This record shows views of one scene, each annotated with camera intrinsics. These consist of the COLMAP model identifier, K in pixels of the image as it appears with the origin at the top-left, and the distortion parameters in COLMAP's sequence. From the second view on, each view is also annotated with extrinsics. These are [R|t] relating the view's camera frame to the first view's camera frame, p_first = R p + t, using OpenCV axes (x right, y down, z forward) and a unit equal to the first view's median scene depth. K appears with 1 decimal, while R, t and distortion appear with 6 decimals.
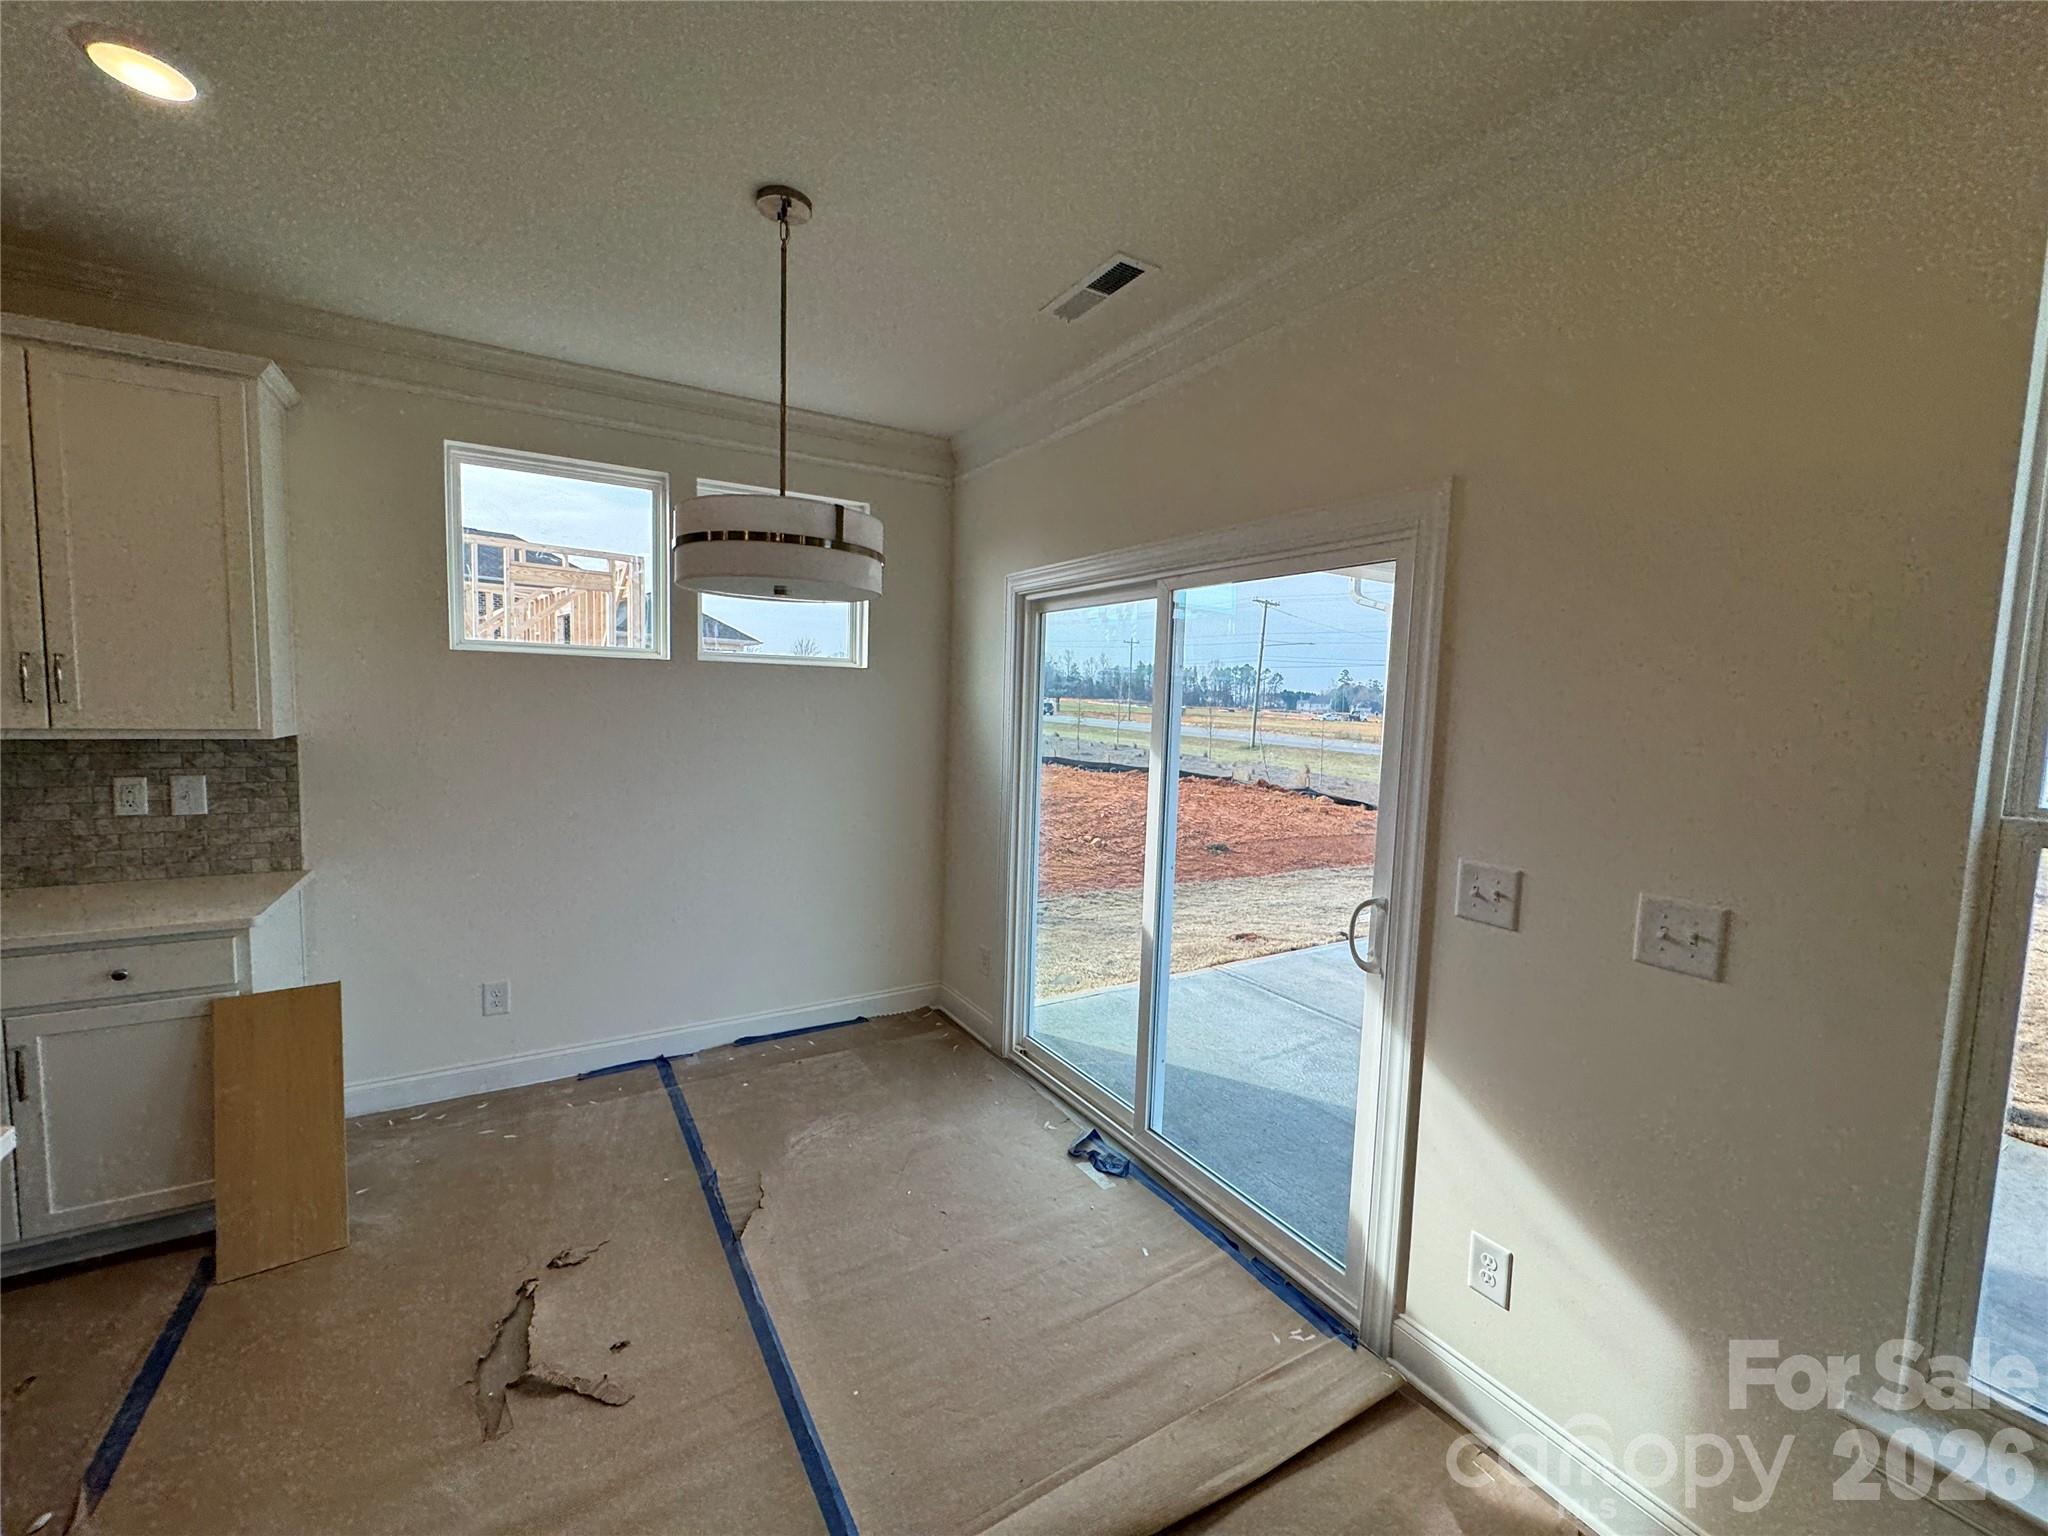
lens RADIAL K [[817.0, 0, 1023.7], [0, 817.0, 765.2], [0, 0, 1]] dist [-0.005428, 0.000734]
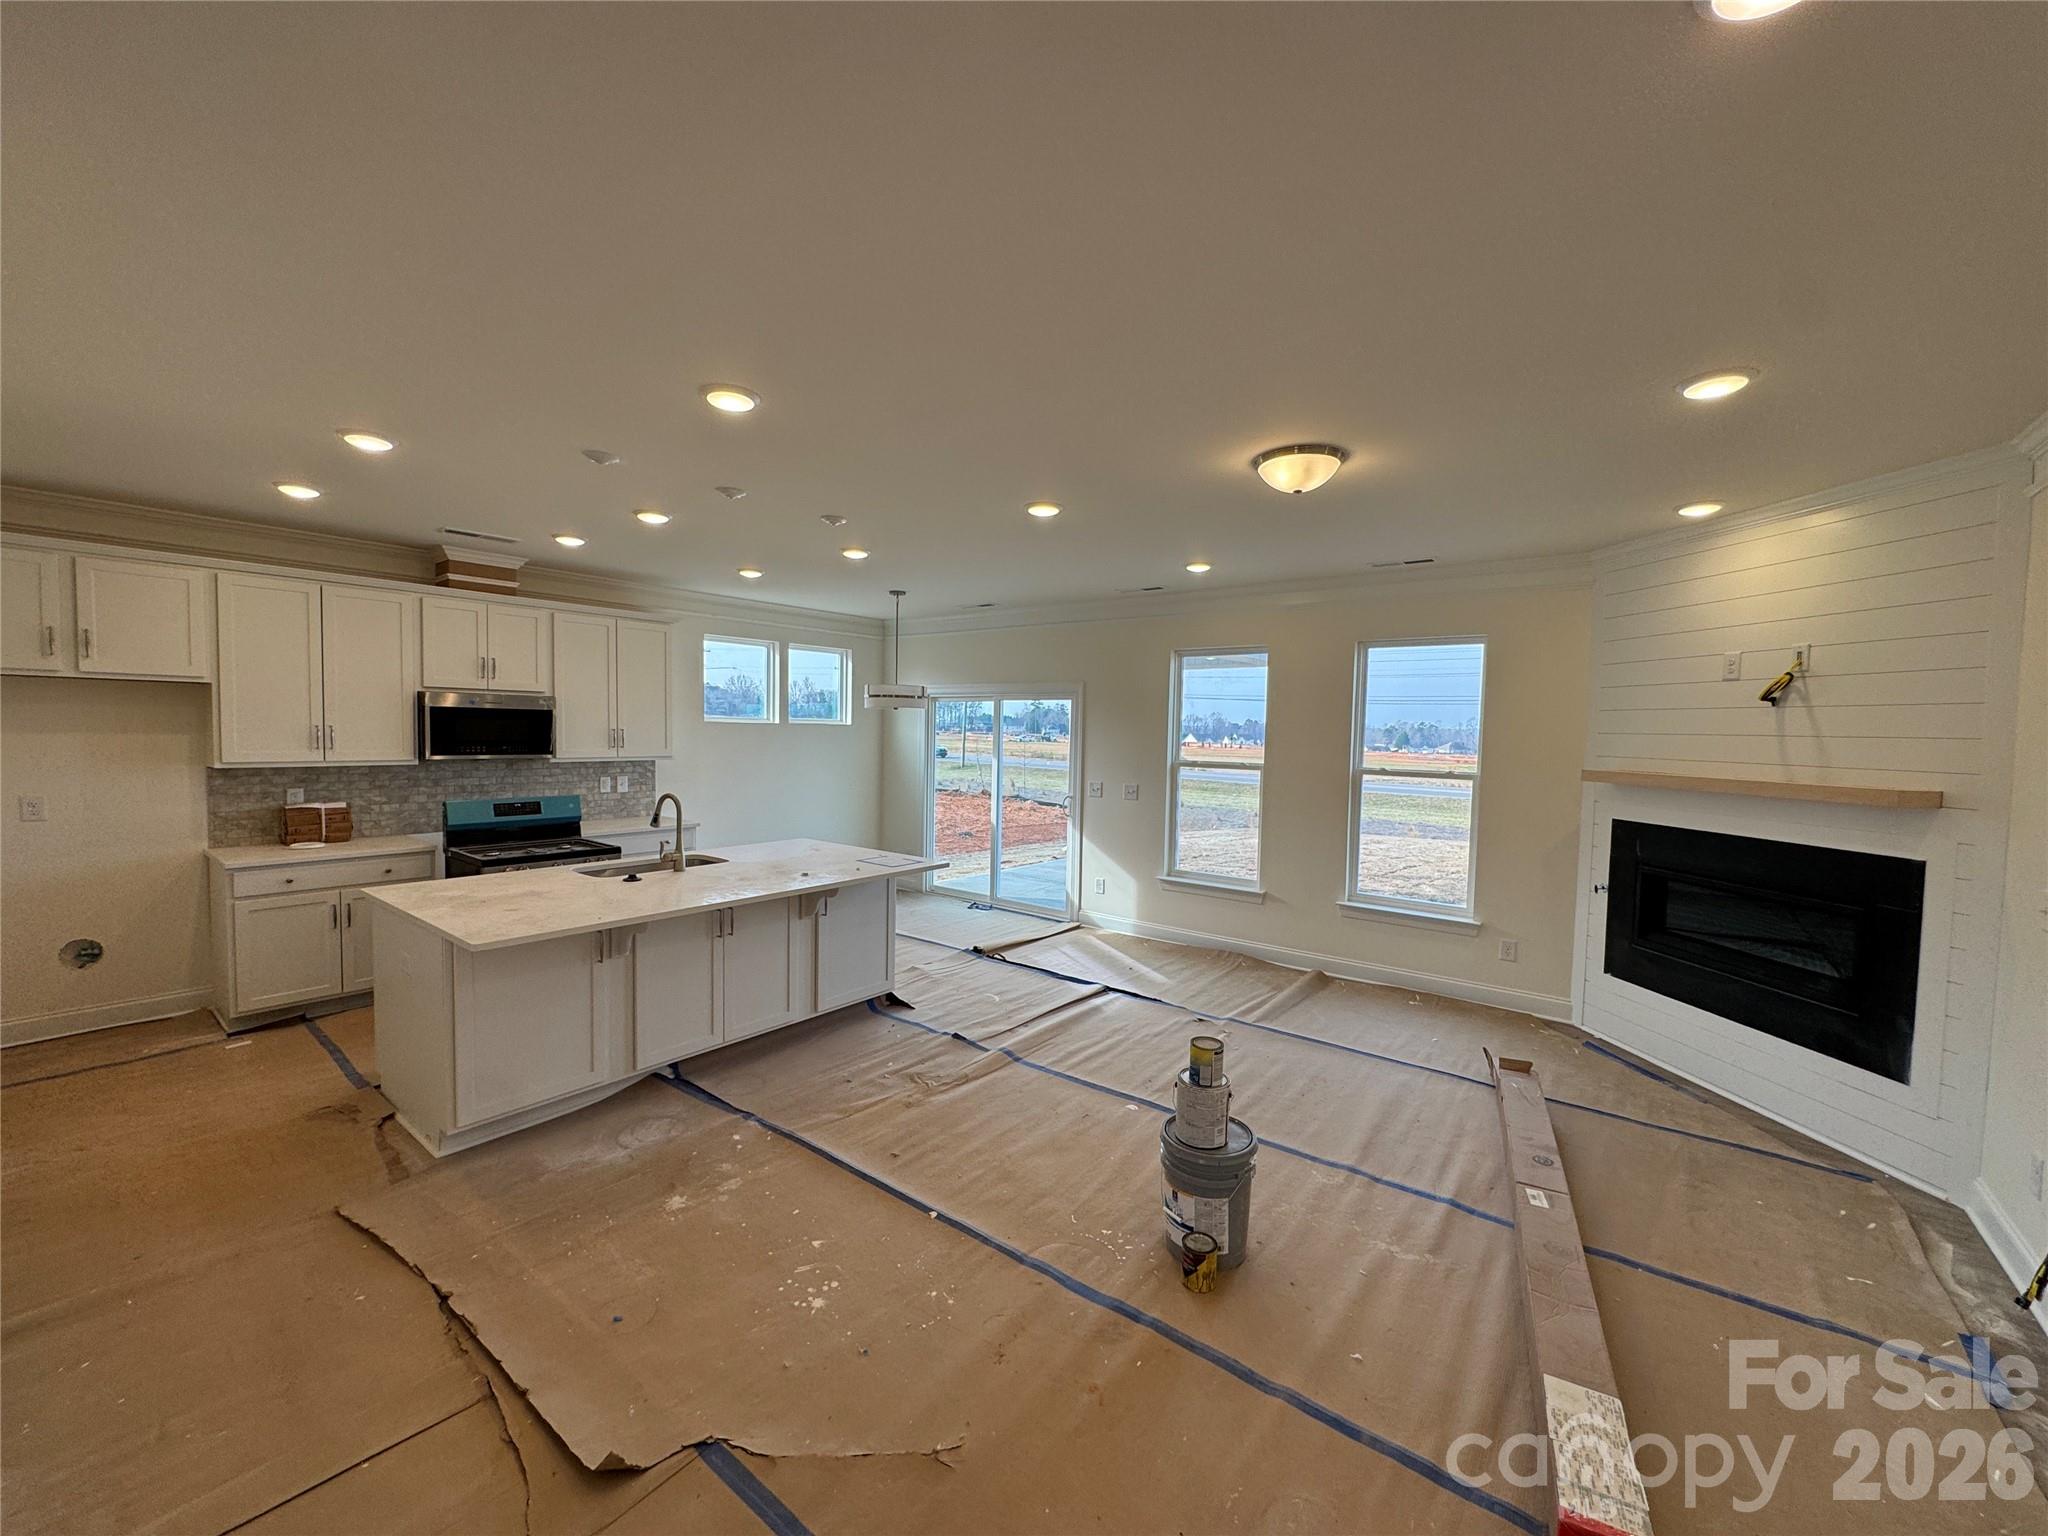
lens RADIAL K [[817.0, 0, 1023.9], [0, 817.0, 771.2], [0, 0, 1]] dist [-0.005428, 0.000734]
pose [[0.936331, -0.026759, 0.350097, -0.519869], [0.033982, 0.999317, -0.014504, 0.051620], [-0.349470, 0.025477, 0.936601, -1.179294]]
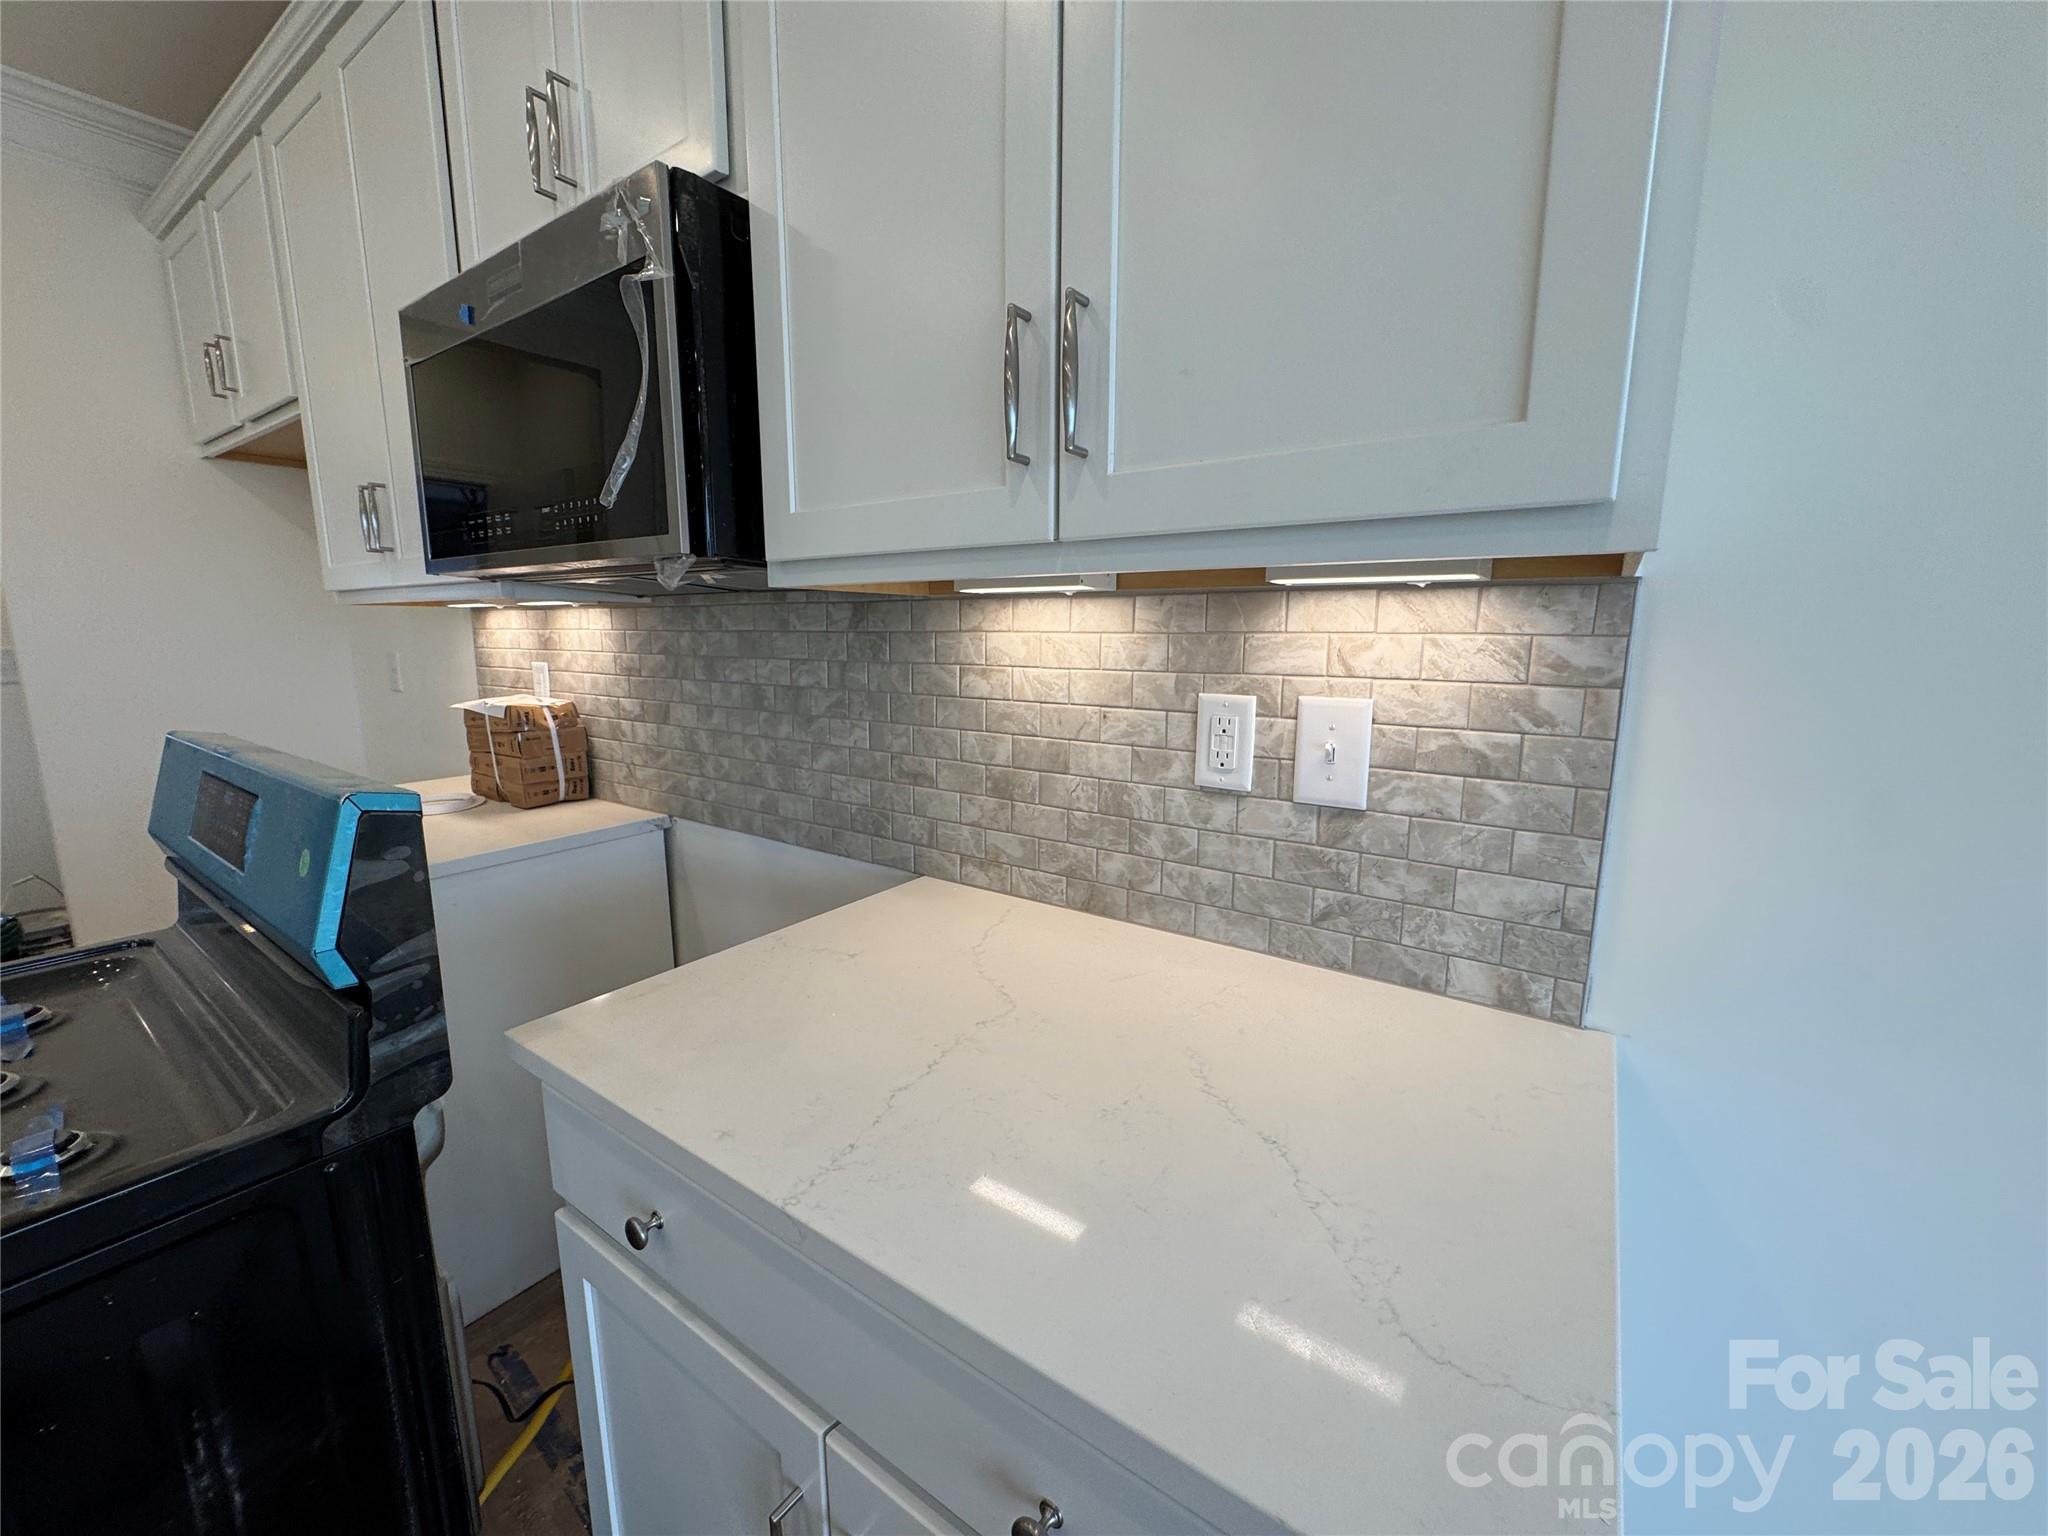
lens RADIAL K [[817.0, 0, 1034.4], [0, 817.0, 765.7], [0, 0, 1]] dist [-0.005428, 0.000734]
pose [[0.398094, 0.128304, -0.908328, -0.508044], [-0.063968, 0.991643, 0.112037, 0.007574], [0.915112, 0.013503, 0.402974, 0.496631]]
